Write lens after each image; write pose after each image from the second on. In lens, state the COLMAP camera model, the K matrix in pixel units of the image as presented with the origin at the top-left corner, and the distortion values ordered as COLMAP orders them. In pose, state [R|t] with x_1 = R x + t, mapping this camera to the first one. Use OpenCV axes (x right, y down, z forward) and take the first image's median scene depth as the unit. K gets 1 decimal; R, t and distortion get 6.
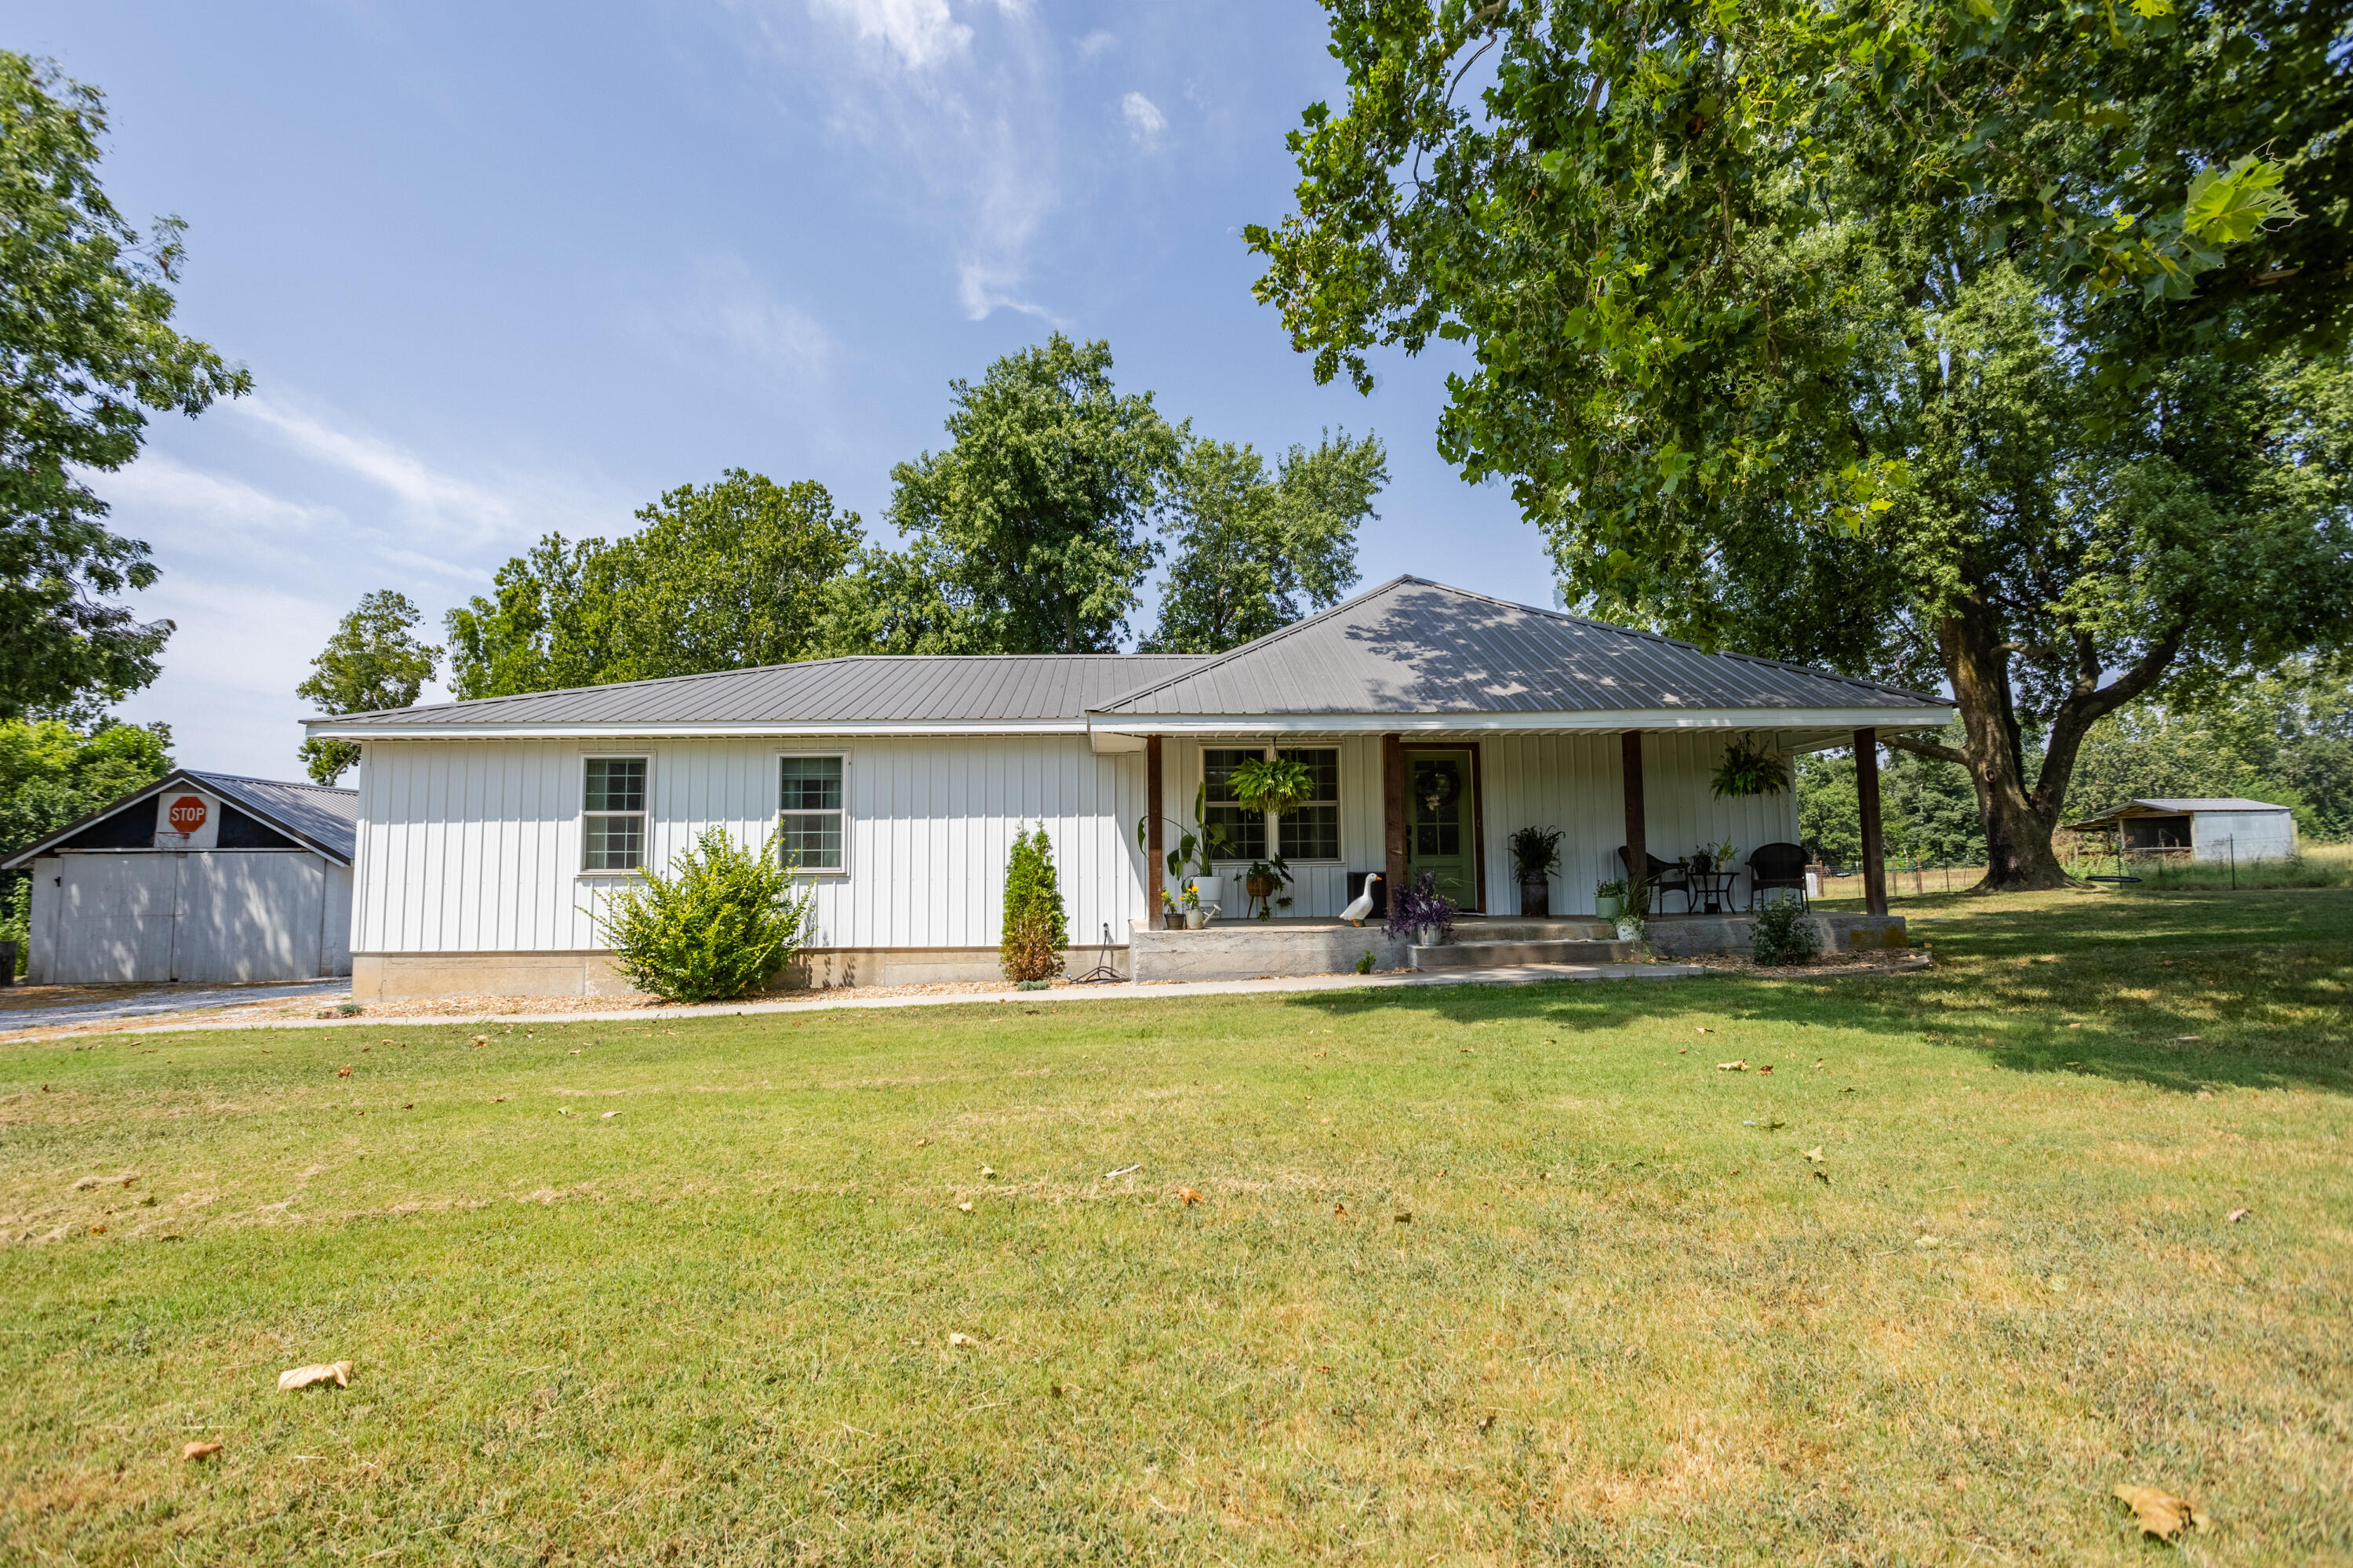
lens RADIAL K [[1122.5, 0, 1172.0], [0, 1122.5, 779.6], [0, 0, 1]] dist [-0.002376, -0.000099]
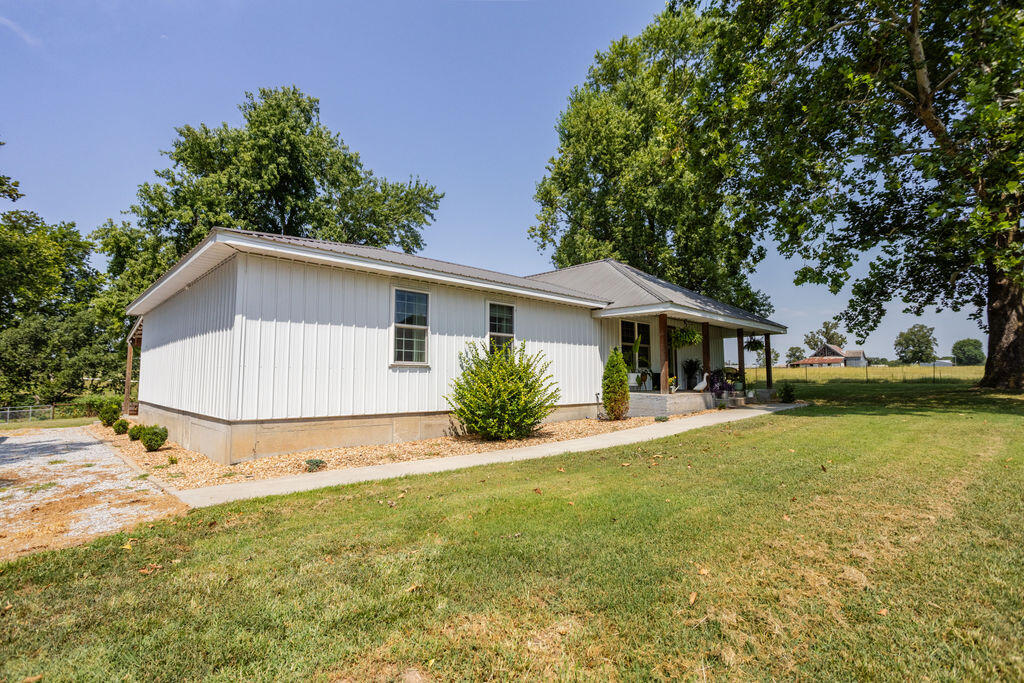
lens RADIAL K [[488.5, 0, 511.4], [0, 488.5, 338.3], [0, 0, 1]] dist [-0.002376, -0.000099]
pose [[0.758436, 0.066627, 0.648333, -0.834211], [-0.059308, 0.997689, -0.033149, 0.061204], [-0.649043, -0.013311, 0.760635, 0.384056]]
